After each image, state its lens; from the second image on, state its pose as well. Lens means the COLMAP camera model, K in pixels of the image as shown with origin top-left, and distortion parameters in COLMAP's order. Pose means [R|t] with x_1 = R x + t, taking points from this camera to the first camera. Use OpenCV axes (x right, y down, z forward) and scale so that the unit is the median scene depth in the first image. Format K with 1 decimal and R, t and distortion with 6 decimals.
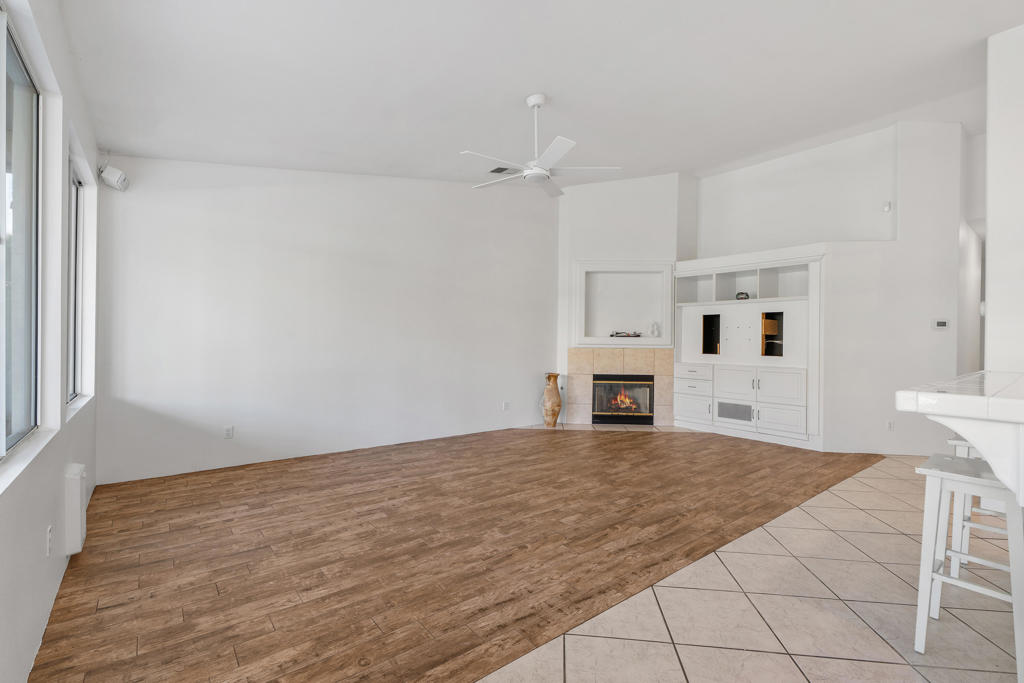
lens RADIAL K [[456.8, 0, 519.0], [0, 456.8, 340.9], [0, 0, 1]] dist [0.003927, -0.001719]
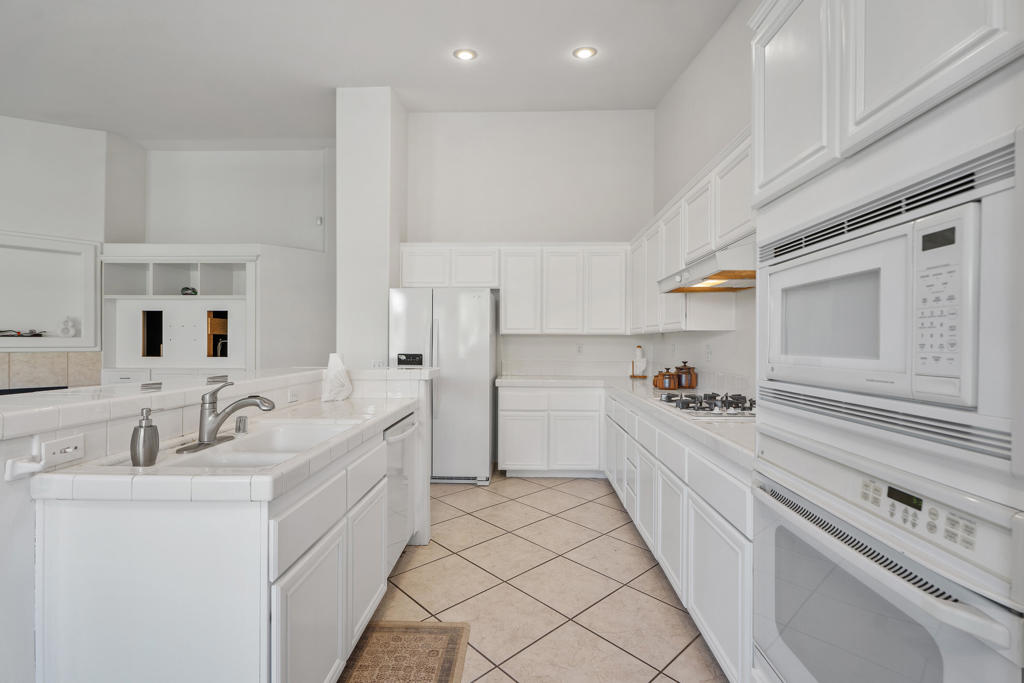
lens RADIAL K [[456.8, 0, 507.7], [0, 456.8, 337.4], [0, 0, 1]] dist [0.003927, -0.001719]
pose [[0.650794, -0.000362, 0.759254, 0.376783], [0.005638, 0.999975, -0.004356, -0.000783], [-0.759233, 0.007115, 0.650780, -0.106757]]
